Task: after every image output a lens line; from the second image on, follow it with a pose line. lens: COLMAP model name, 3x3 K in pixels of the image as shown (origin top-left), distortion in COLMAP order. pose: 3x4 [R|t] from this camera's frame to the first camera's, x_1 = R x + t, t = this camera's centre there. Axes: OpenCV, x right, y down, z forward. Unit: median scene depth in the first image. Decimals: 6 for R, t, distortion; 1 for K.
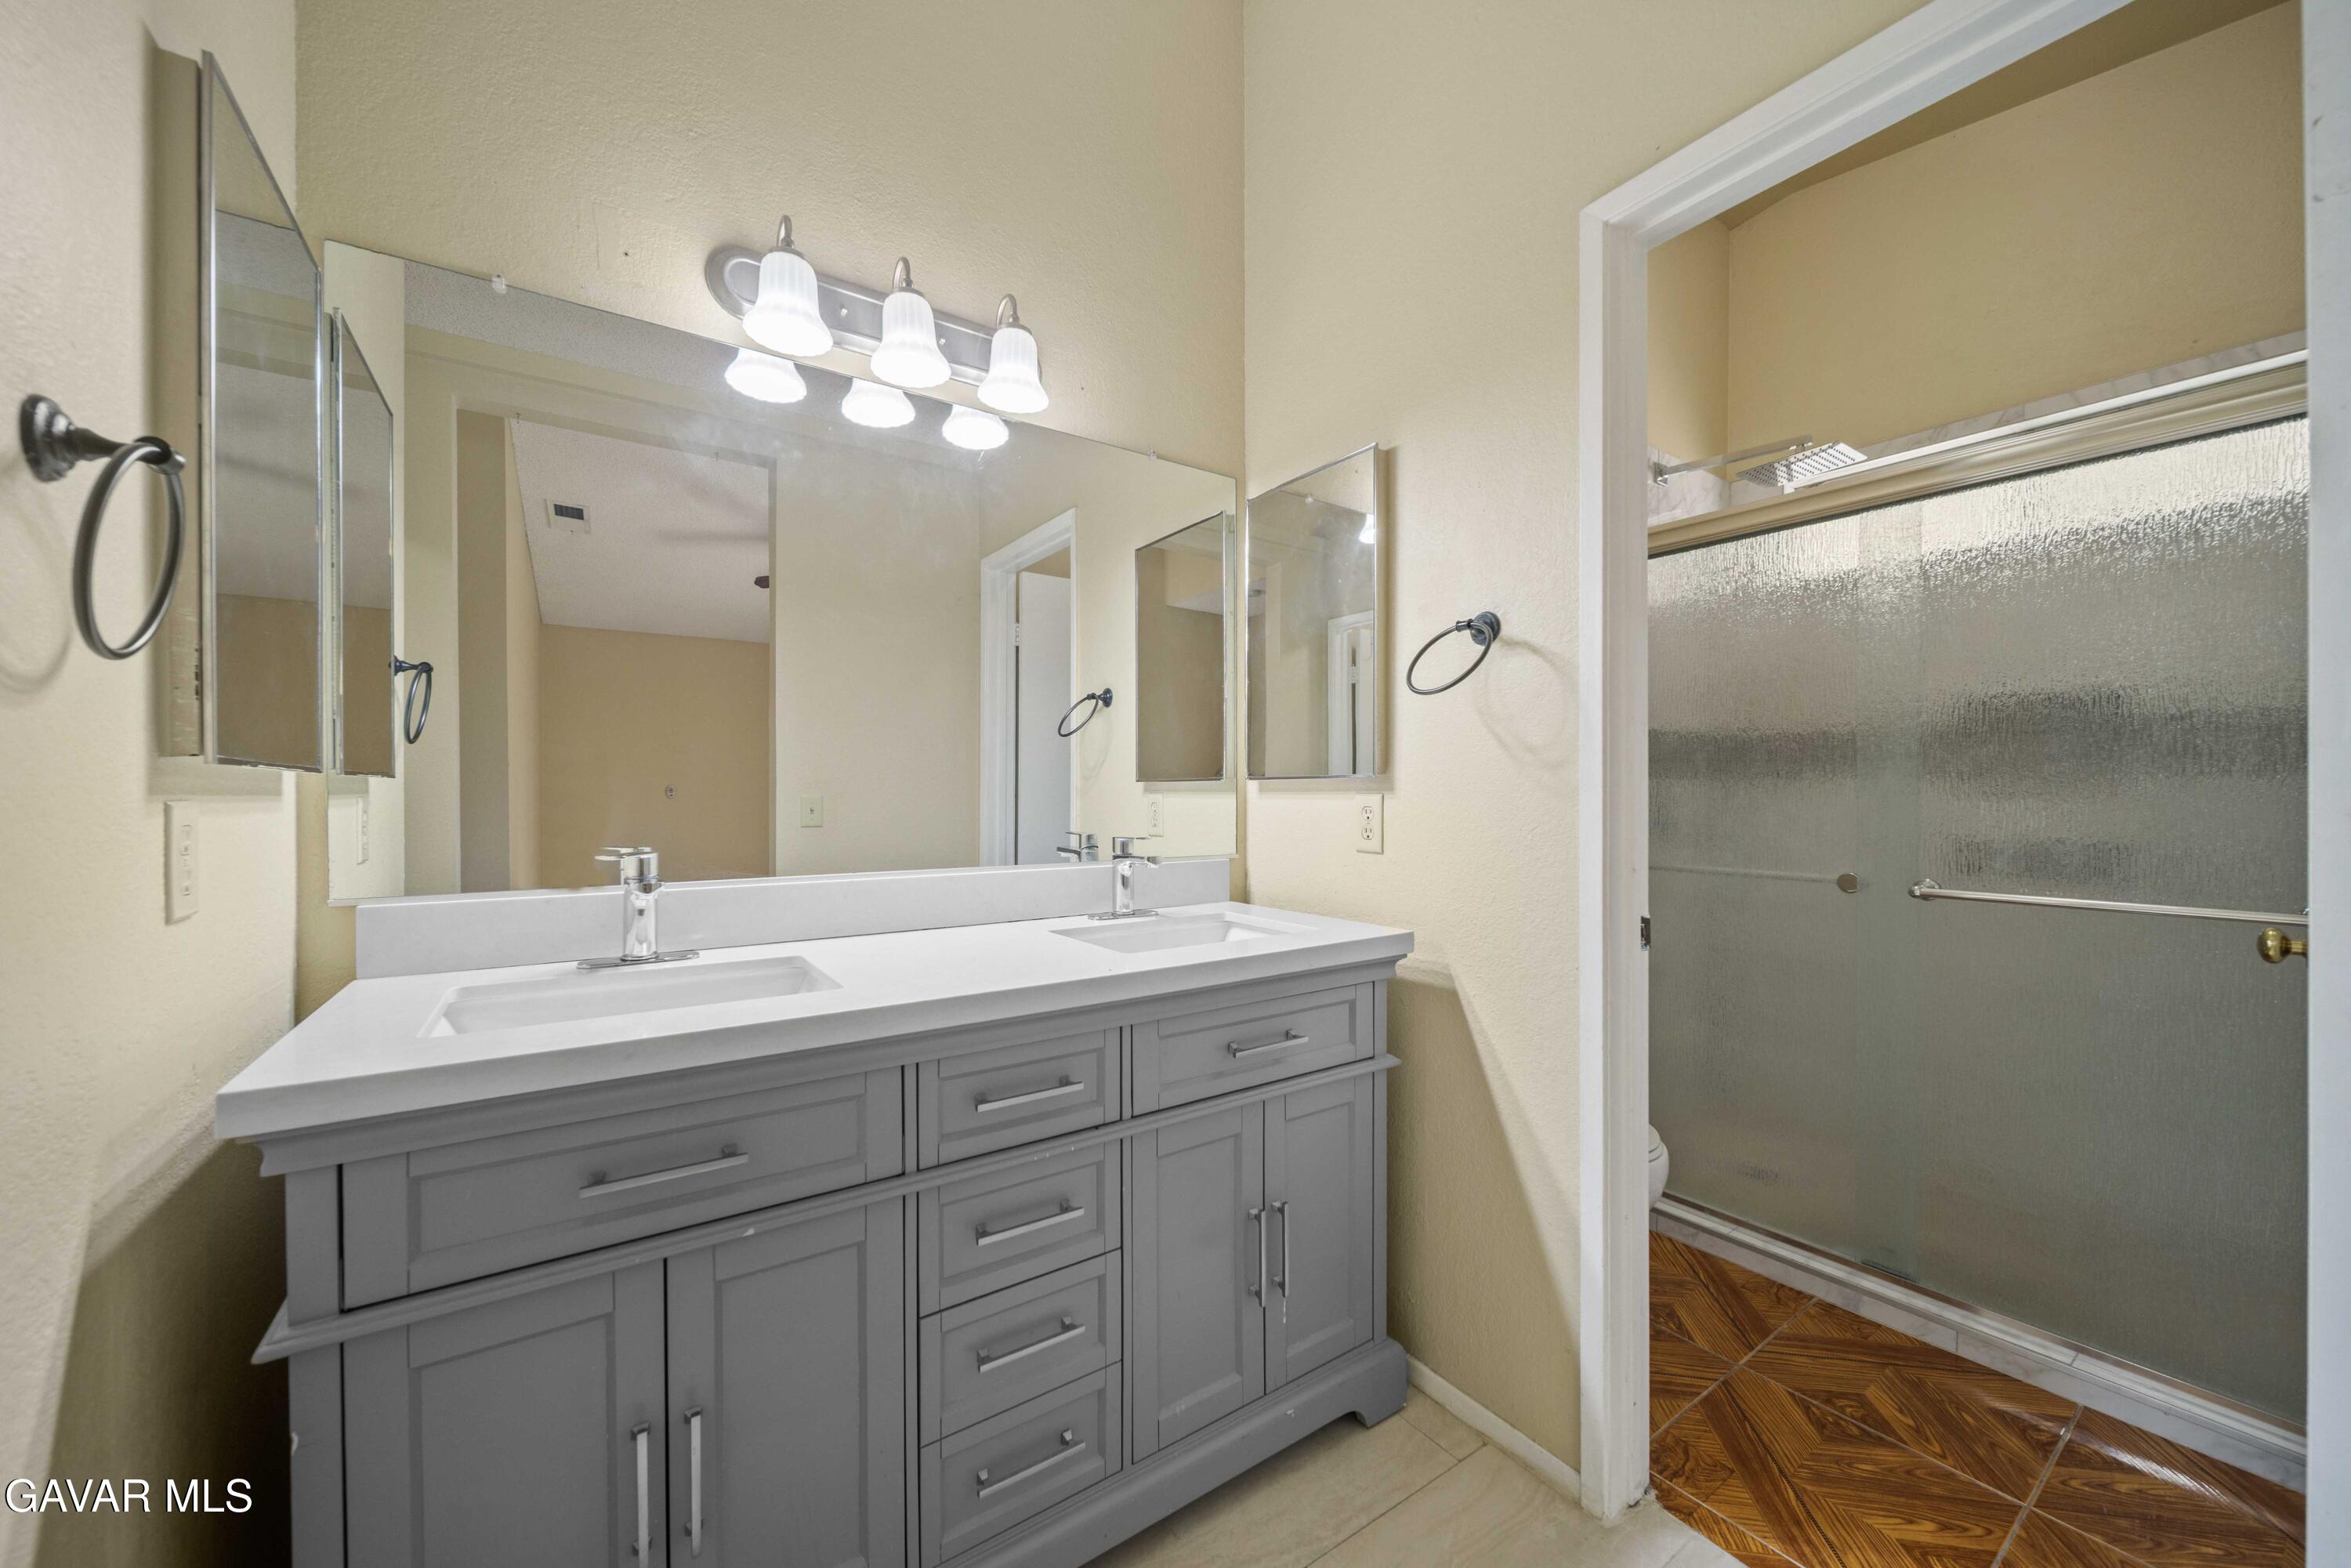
lens RADIAL K [[831.1, 0, 1173.0], [0, 831.1, 766.2], [0, 0, 1]] dist [0.001095, -0.001969]
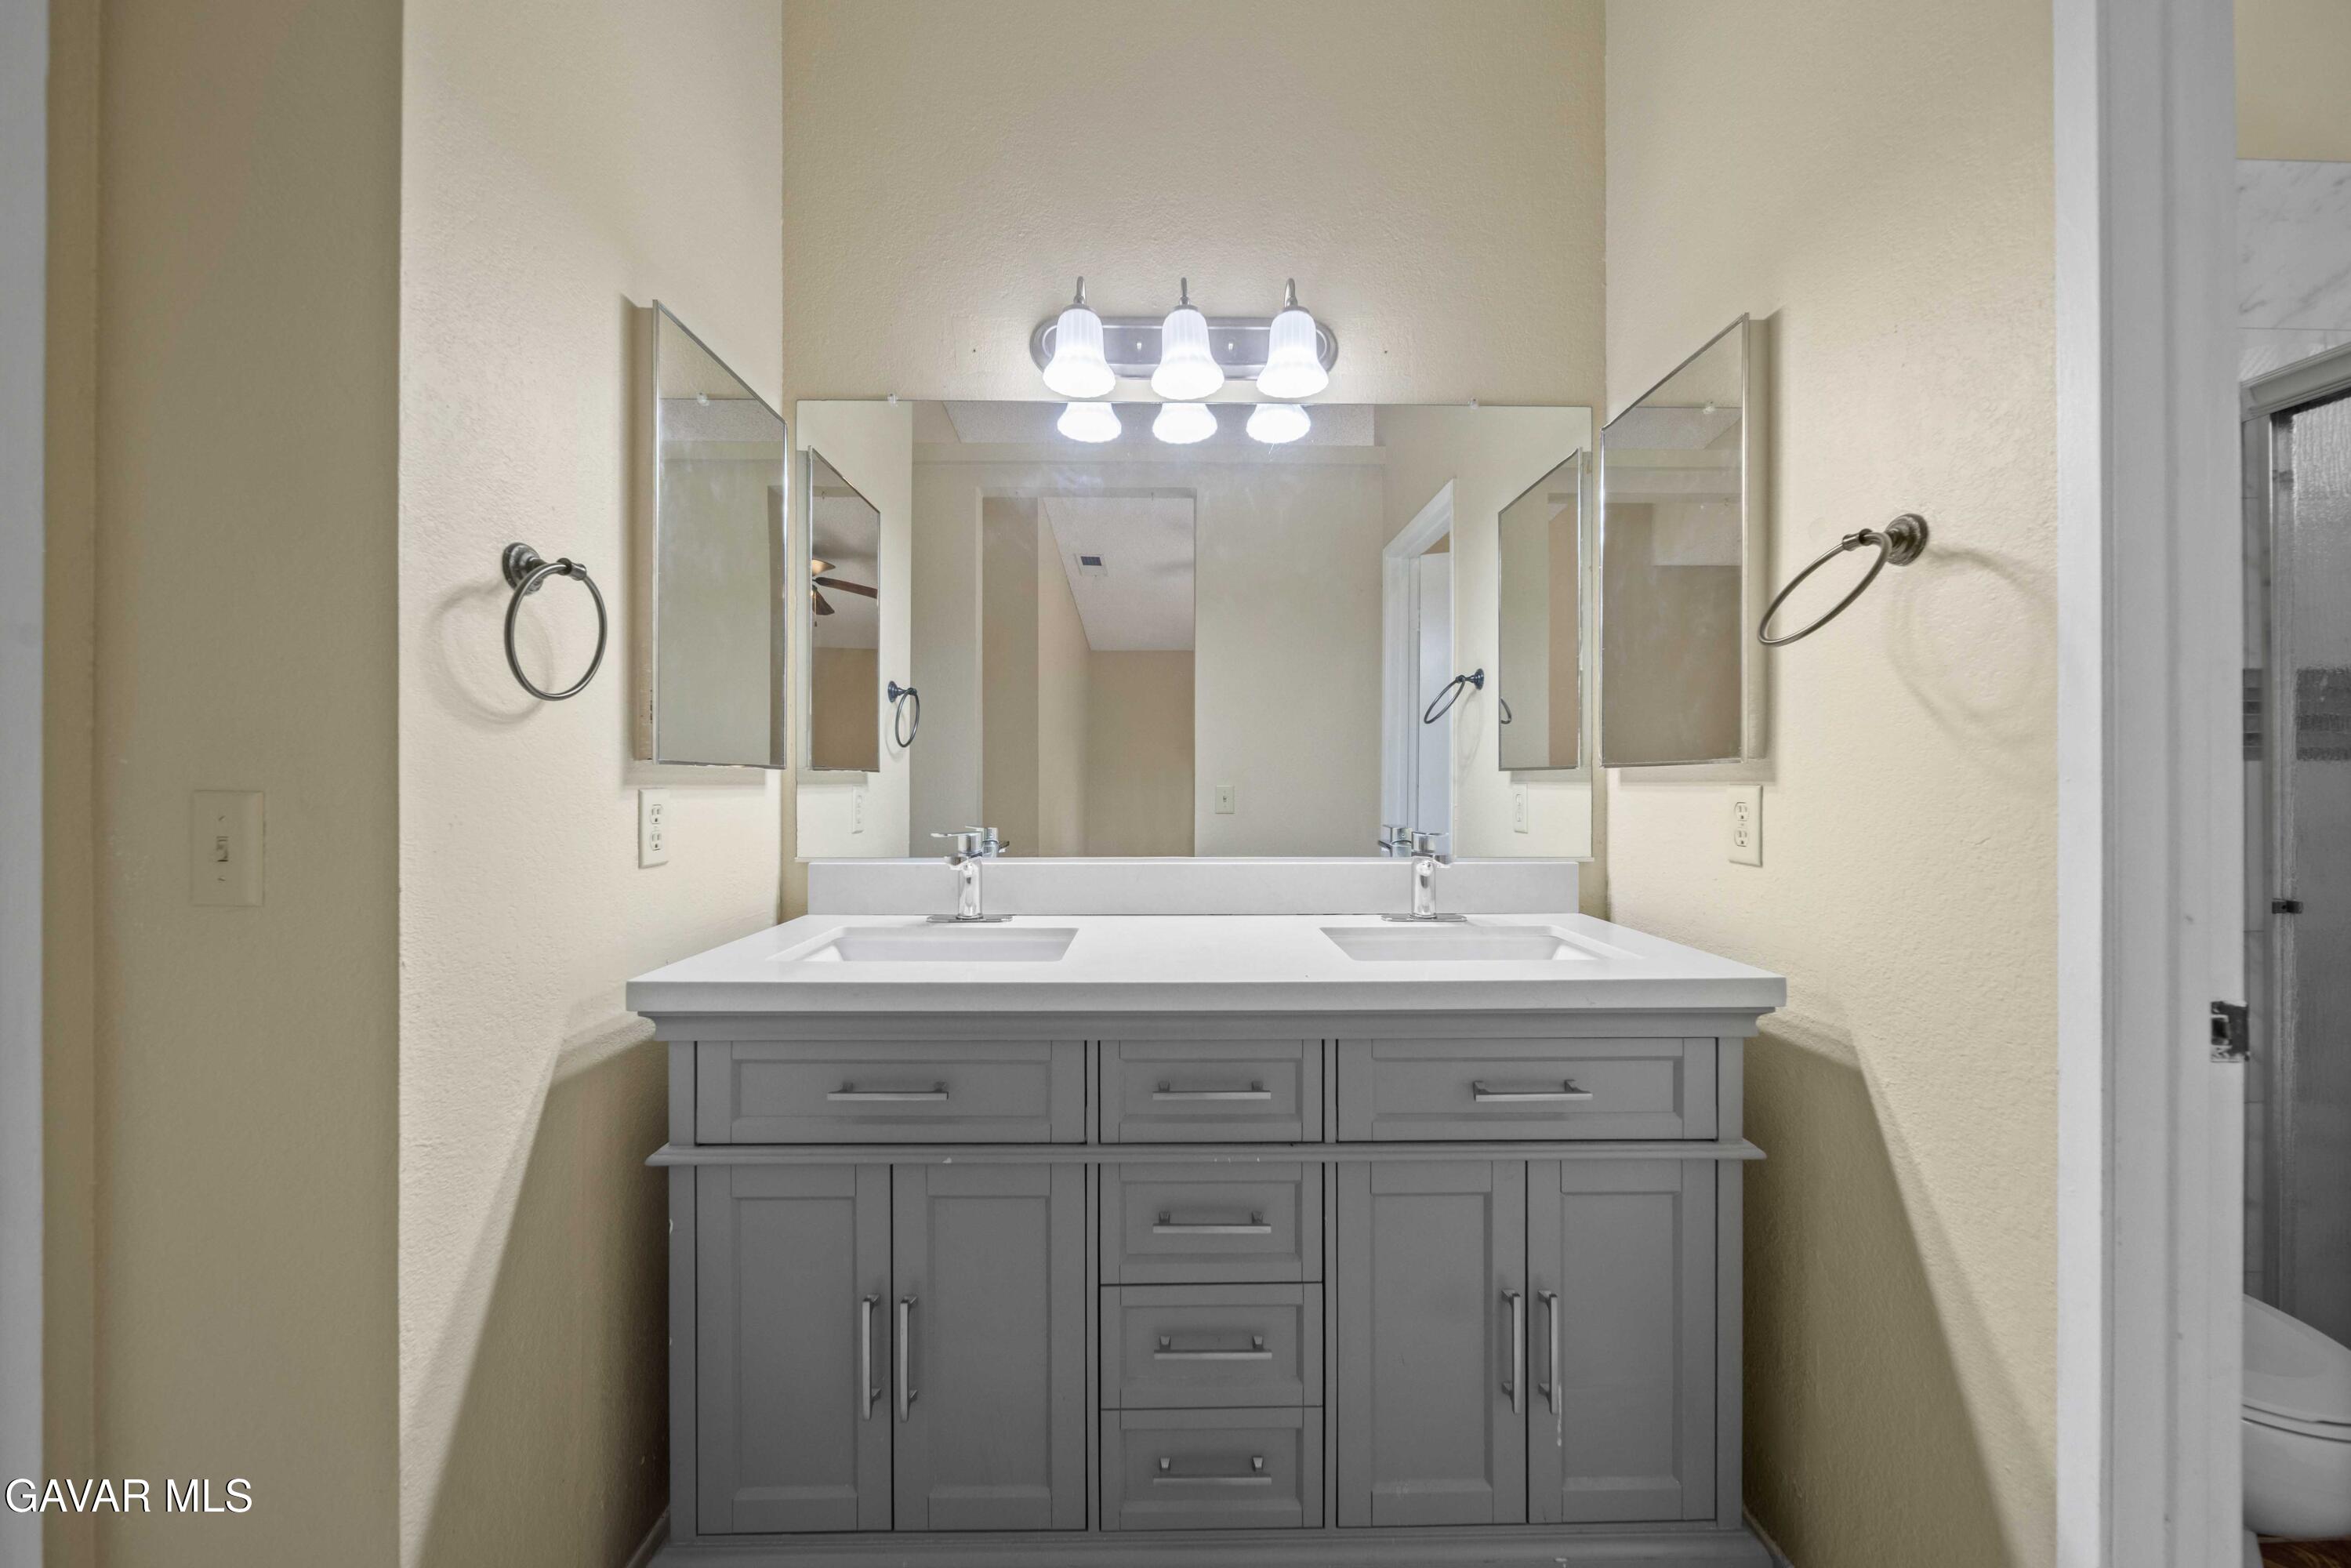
lens RADIAL K [[812.0, 0, 1176.2], [0, 812.0, 755.3], [0, 0, 1]] dist [0.000054, -0.000180]
pose [[0.842961, -0.017719, -0.537683, 0.257175], [0.016628, 0.999838, -0.006881, 0.003753], [0.537718, -0.003140, 0.843119, 0.144175]]
